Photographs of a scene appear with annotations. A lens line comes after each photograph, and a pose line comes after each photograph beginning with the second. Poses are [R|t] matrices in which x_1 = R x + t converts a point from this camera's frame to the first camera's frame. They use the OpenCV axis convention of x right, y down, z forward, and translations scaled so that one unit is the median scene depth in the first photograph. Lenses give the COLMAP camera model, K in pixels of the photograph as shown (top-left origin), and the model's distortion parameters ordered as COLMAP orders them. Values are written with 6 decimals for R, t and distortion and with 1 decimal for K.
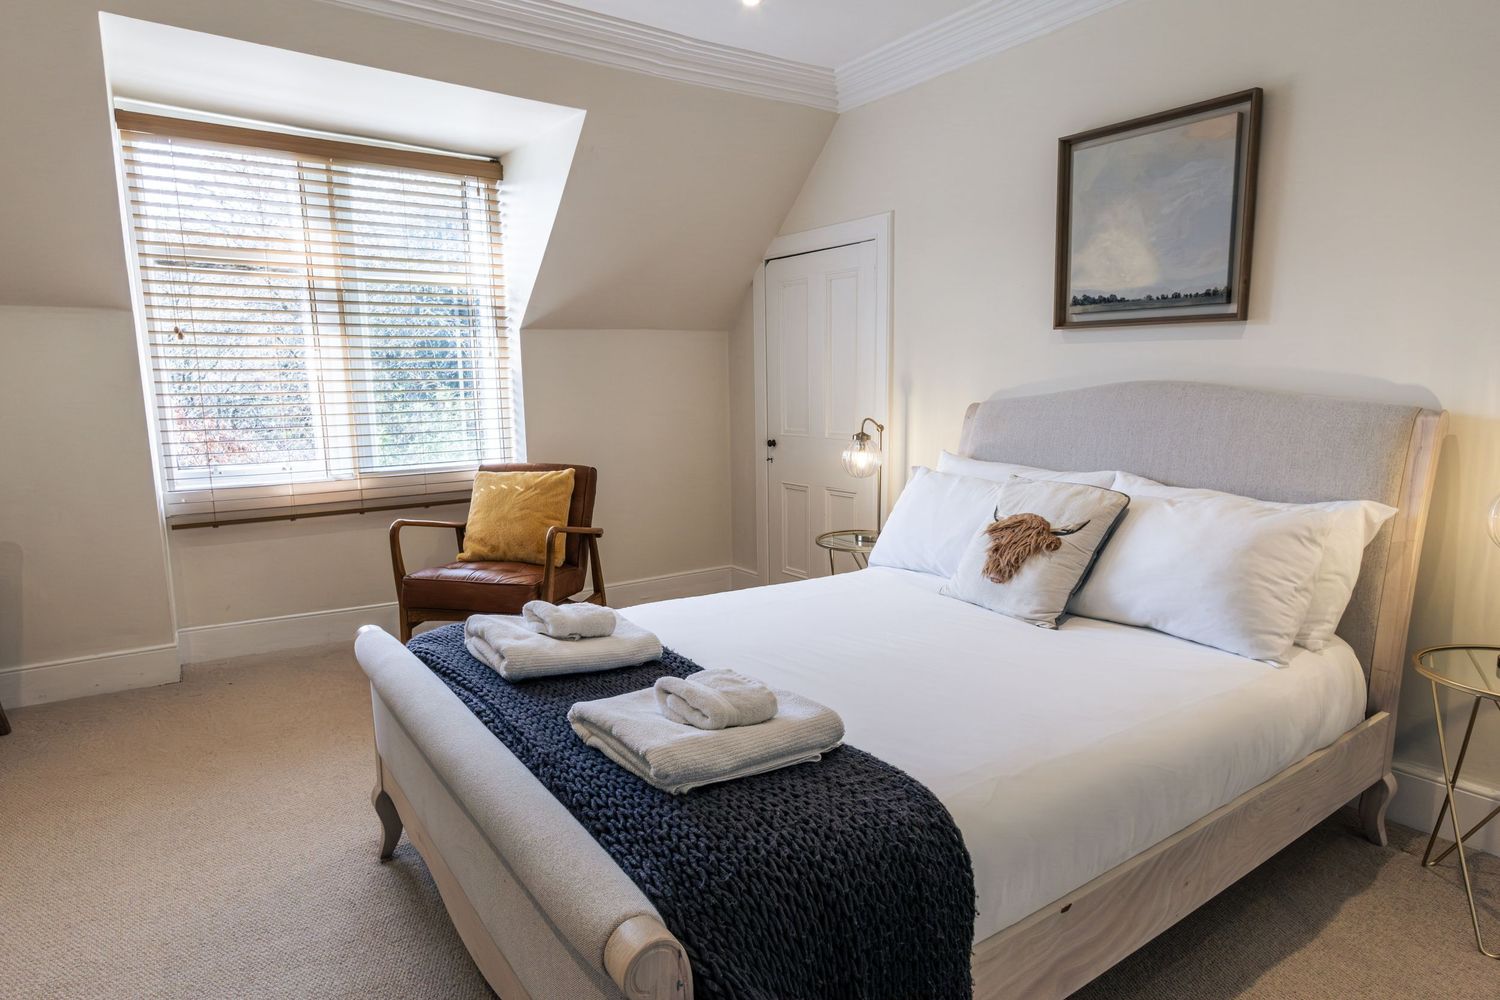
lens RADIAL K [[835.7, 0, 750.9], [0, 835.7, 501.4], [0, 0, 1]] dist [0.006150, 0.000988]
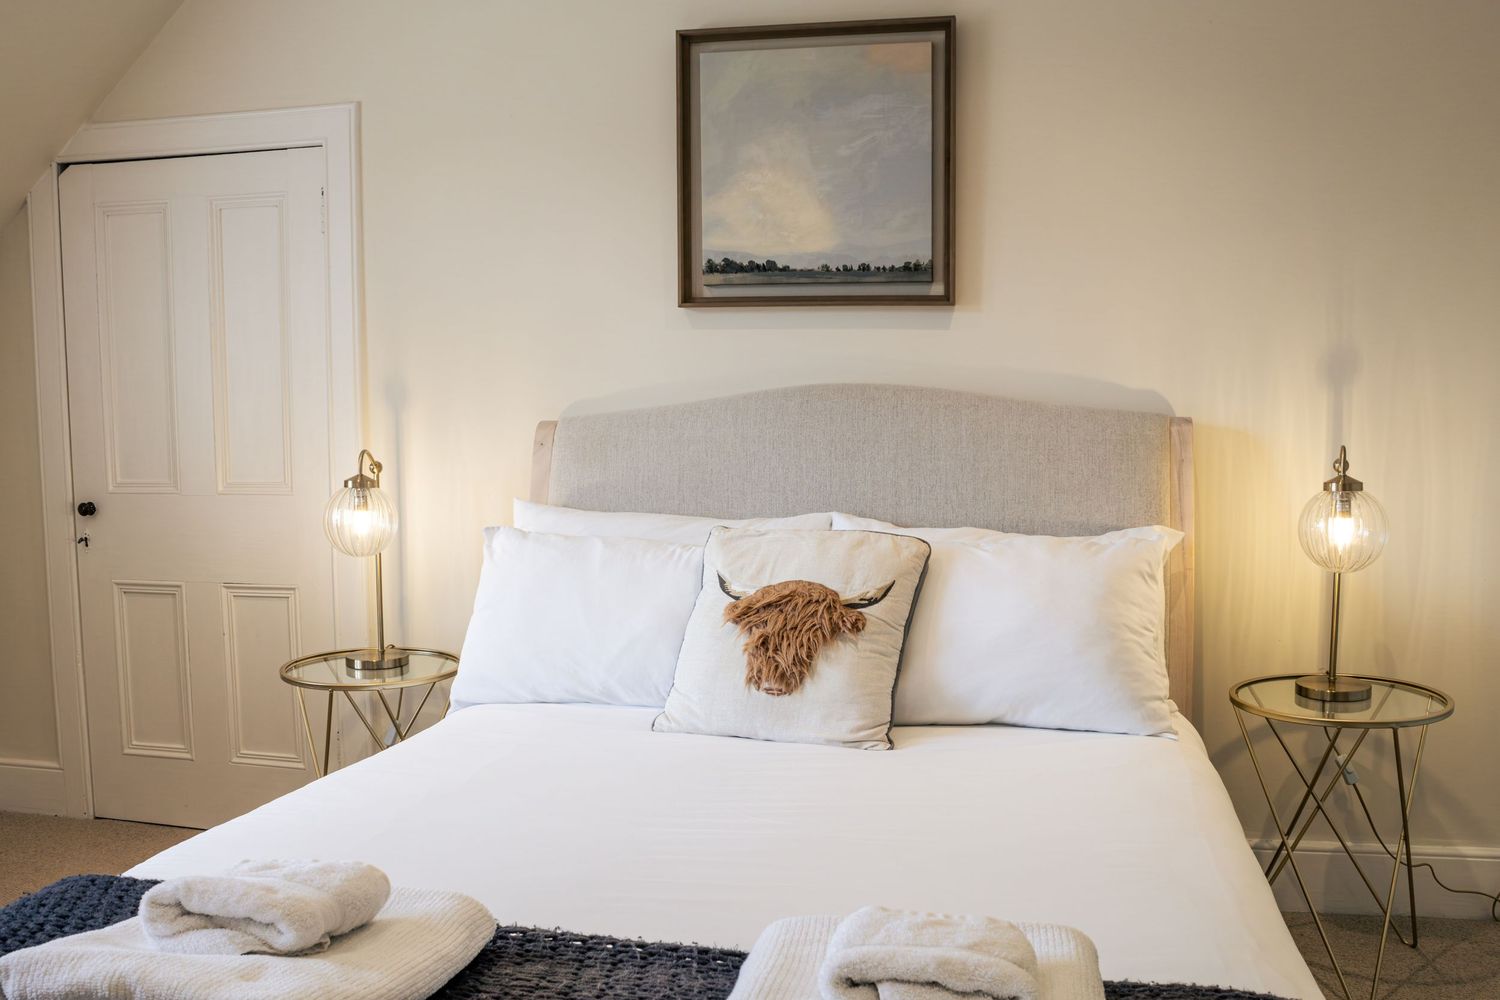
lens RADIAL K [[1293.7, 0, 751.1], [0, 1293.7, 500.2], [0, 0, 1]] dist [-0.125422, 0.034071]
pose [[0.748120, -0.043007, 0.662168, -0.325663], [0.092559, 0.994905, -0.039955, -0.010003], [-0.657076, 0.091181, 0.748289, 0.258077]]
